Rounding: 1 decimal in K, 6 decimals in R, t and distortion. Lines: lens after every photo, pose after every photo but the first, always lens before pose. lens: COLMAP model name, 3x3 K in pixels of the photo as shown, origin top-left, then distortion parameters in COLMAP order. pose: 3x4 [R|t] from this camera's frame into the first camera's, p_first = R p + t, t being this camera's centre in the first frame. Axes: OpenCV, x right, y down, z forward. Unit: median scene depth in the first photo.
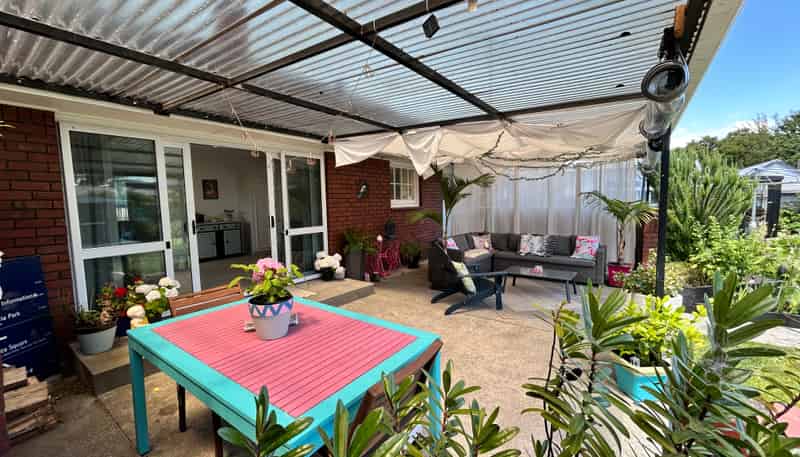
lens RADIAL K [[324.5, 0, 392.6], [0, 324.5, 223.6], [0, 0, 1]] dist [0.001622, 0.000190]
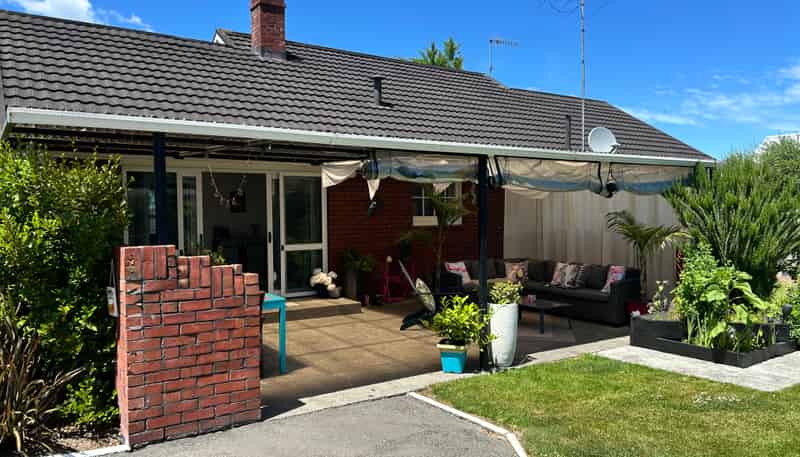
lens RADIAL K [[603.2, 0, 402.3], [0, 603.2, 227.8], [0, 0, 1]] dist [0.054739, -0.057930]
pose [[0.945998, 0.022720, -0.323375, 0.632711], [-0.033478, 0.999054, -0.027742, 0.002968], [0.322439, 0.037069, 0.945864, -0.693380]]
